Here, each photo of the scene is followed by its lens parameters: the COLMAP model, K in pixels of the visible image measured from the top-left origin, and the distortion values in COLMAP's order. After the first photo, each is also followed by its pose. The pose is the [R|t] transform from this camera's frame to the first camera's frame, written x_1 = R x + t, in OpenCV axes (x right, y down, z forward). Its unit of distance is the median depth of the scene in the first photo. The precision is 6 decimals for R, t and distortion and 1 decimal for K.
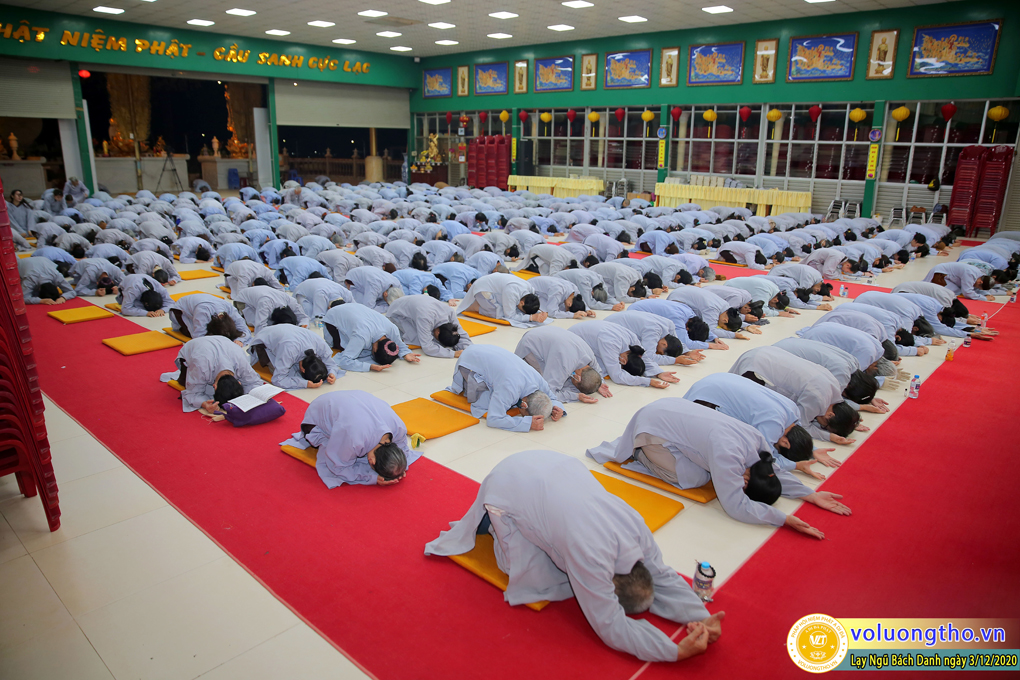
lens RADIAL K [[712.3, 0, 506.0], [0, 712.3, 342.5], [0, 0, 1]] dist [-0.081278, 0.054645]
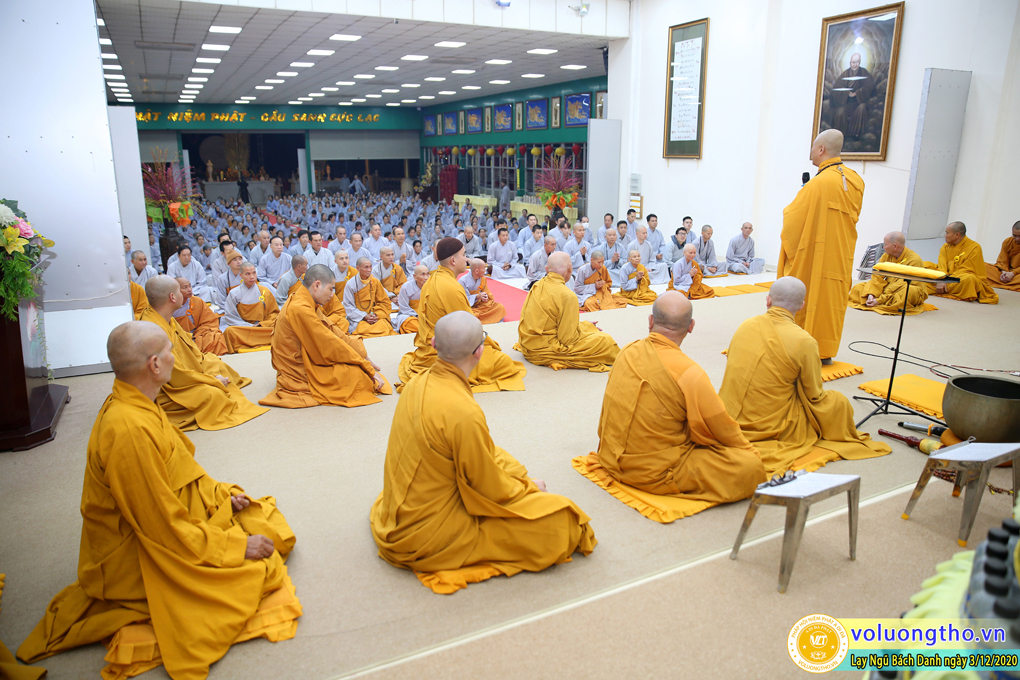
lens RADIAL K [[712.3, 0, 499.0], [0, 712.3, 347.8], [0, 0, 1]] dist [-0.081278, 0.054645]
pose [[0.919142, 0.088519, -0.383853, 0.780511], [-0.090052, 0.995838, 0.014015, 0.037570], [0.383496, 0.021685, 0.923288, -0.267733]]
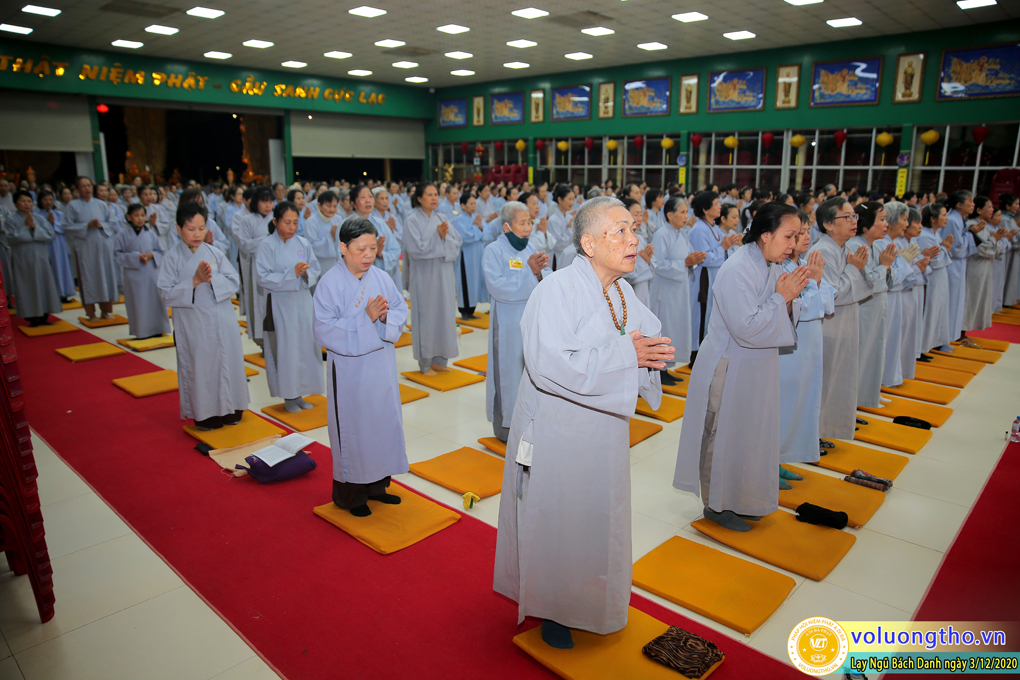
lens RADIAL K [[712.3, 0, 502.0], [0, 712.3, 338.2], [0, 0, 1]] dist [-0.081278, 0.054645]
pose [[0.999797, -0.005907, -0.019287, -0.013197], [0.004980, 0.998847, -0.047754, -0.003481], [0.019547, 0.047648, 0.998673, 0.024820]]
